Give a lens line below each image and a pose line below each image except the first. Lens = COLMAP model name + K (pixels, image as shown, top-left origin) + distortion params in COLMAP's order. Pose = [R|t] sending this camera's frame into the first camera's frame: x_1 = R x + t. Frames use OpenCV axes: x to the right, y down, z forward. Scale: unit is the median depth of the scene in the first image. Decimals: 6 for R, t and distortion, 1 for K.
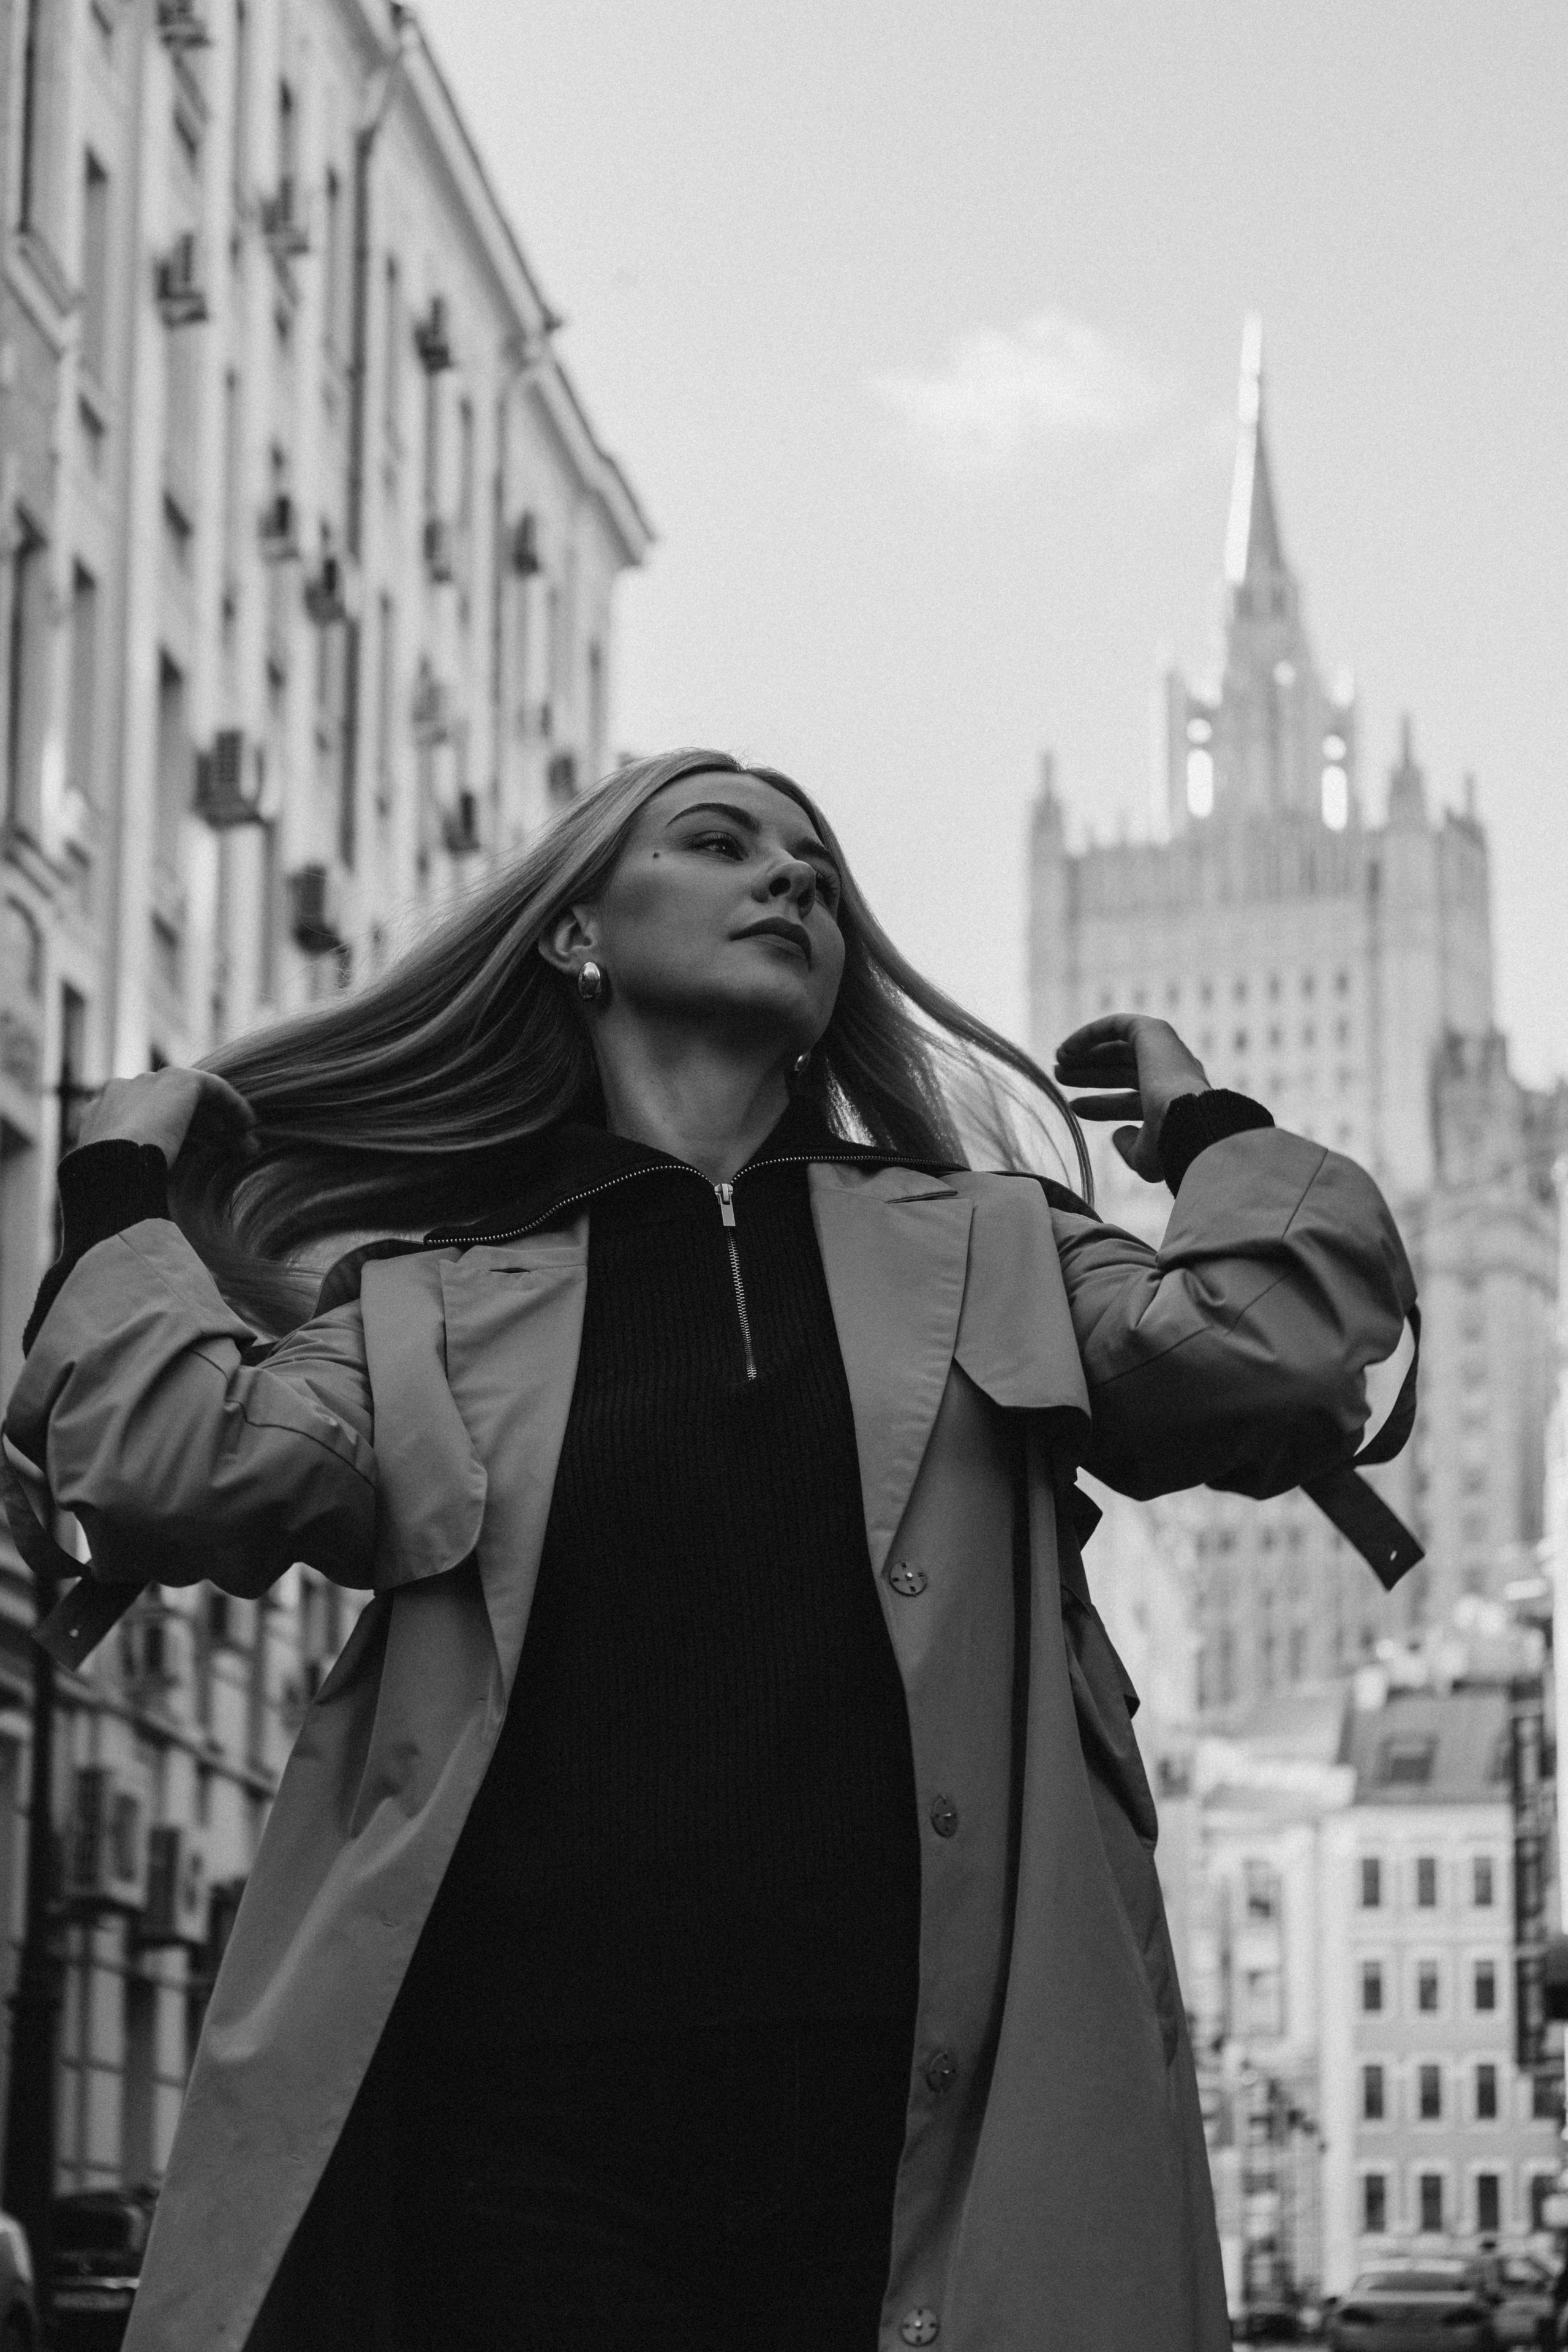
lens RADIAL K [[6087.1, 0, 784.0], [0, 6087.1, 1176.0], [0, 0, 1]] dist [0.015969, 0.064417]
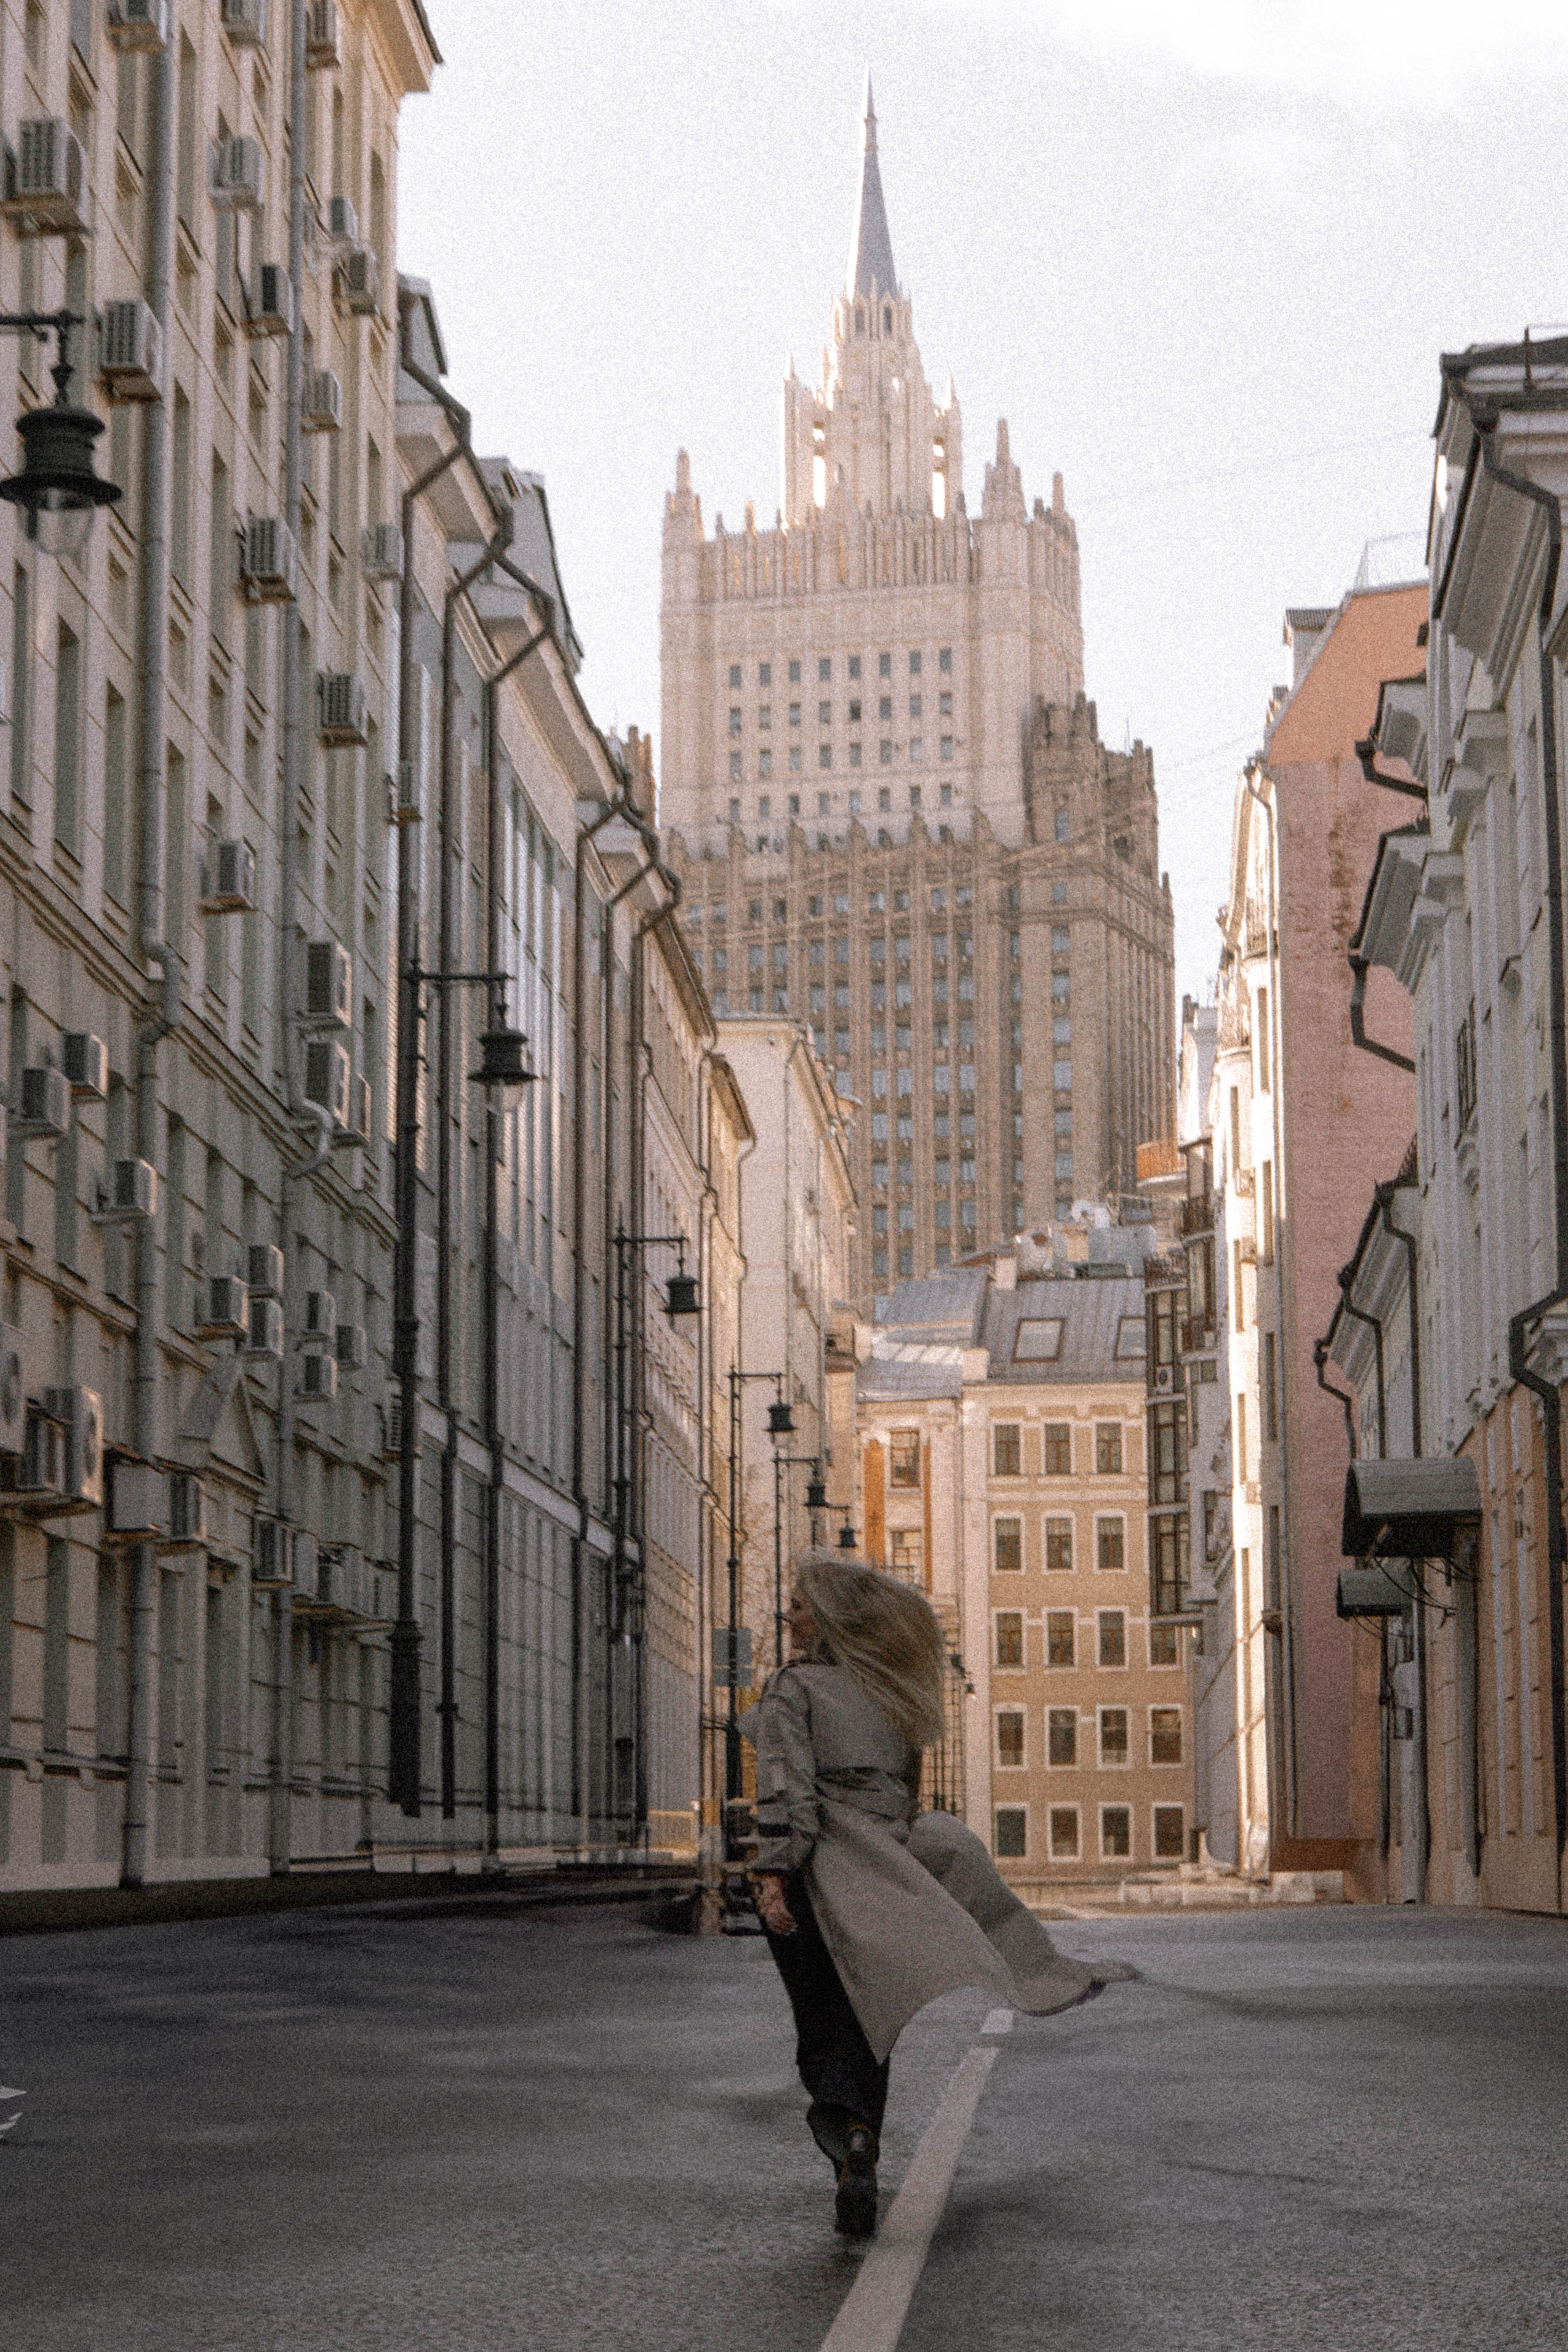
lens RADIAL K [[4493.5, 0, 784.0], [0, 4493.5, 1176.0], [0, 0, 1]] dist [-0.017109, 0.000706]
pose [[0.993440, 0.005800, 0.114207, -0.036074], [-0.010492, 0.999124, 0.040523, 0.034555], [-0.113872, -0.041456, 0.992630, 0.204958]]
